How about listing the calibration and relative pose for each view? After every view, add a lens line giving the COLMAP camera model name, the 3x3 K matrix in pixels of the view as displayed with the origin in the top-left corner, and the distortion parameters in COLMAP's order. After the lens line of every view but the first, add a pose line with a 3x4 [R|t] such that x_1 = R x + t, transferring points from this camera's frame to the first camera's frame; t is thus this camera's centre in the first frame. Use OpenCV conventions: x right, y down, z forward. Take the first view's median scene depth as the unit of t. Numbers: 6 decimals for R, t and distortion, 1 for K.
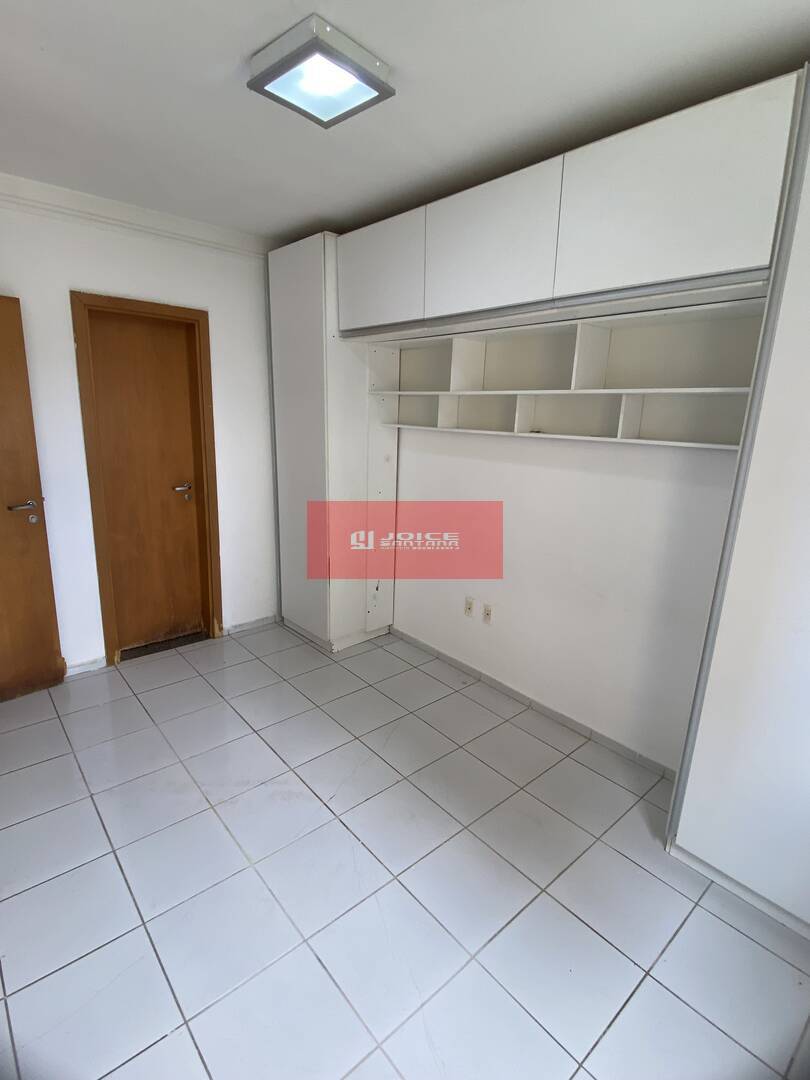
lens RADIAL K [[523.5, 0, 400.2], [0, 523.5, 533.7], [0, 0, 1]] dist [0.038495, -0.036772]
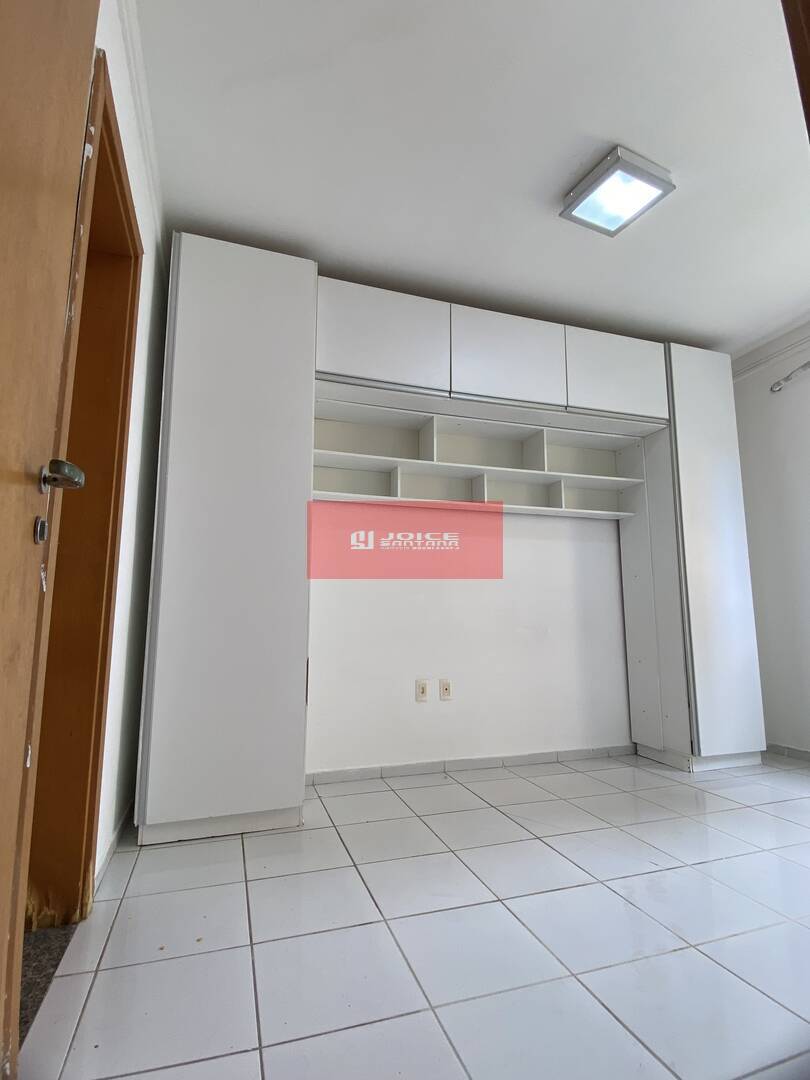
lens RADIAL K [[523.5, 0, 400.2], [0, 523.5, 533.7], [0, 0, 1]] dist [0.038495, -0.036772]
pose [[0.383635, 0.118138, 0.915897, -0.915382], [0.233551, 0.947131, -0.219992, 0.089441], [-0.893464, 0.298306, 0.335762, 0.782016]]
